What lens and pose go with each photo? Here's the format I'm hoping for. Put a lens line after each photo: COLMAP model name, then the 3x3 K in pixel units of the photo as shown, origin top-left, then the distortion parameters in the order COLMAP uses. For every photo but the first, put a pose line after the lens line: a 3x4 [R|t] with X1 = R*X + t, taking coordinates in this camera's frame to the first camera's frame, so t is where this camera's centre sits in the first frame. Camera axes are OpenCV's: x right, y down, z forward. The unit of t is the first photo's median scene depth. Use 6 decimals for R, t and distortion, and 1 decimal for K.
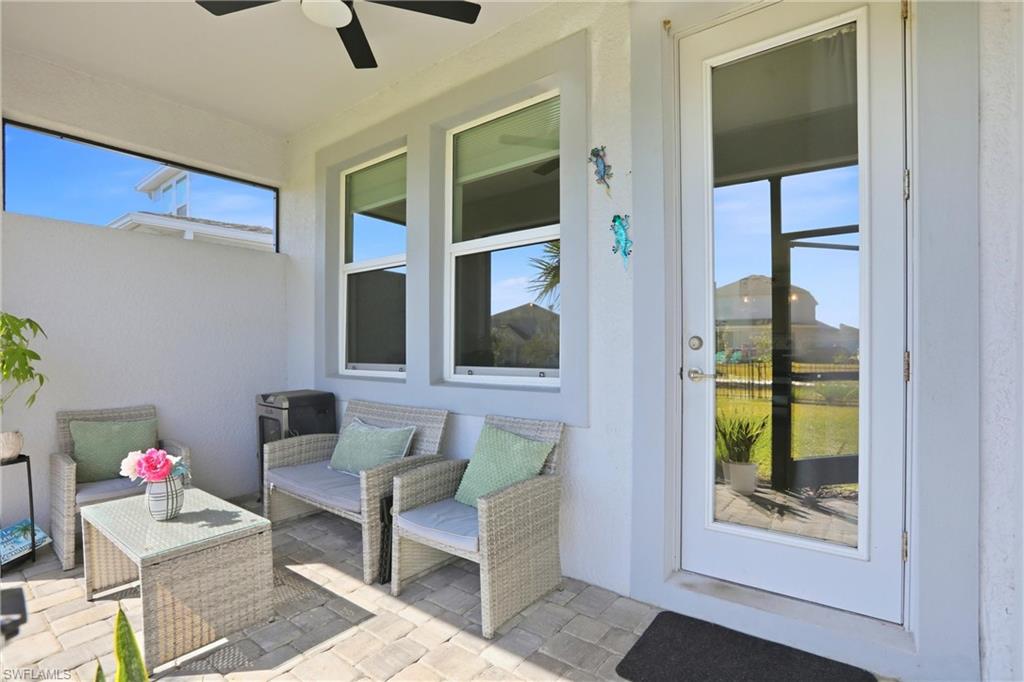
lens RADIAL K [[484.2, 0, 512.0], [0, 484.2, 341.0], [0, 0, 1]] dist [-0.066598, 0.031328]
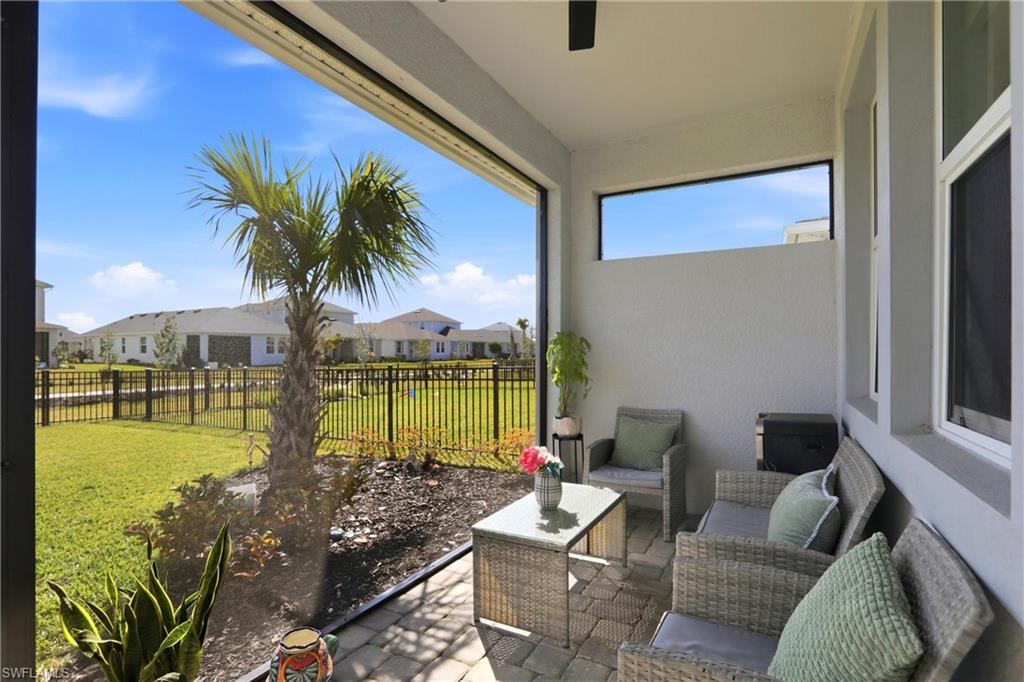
lens RADIAL K [[484.2, 0, 512.0], [0, 484.2, 341.0], [0, 0, 1]] dist [-0.066598, 0.031328]
pose [[0.165009, -0.023818, -0.986004, 0.424034], [0.019475, 0.999592, -0.020888, -0.016416], [0.986100, -0.015756, 0.165406, 0.694905]]
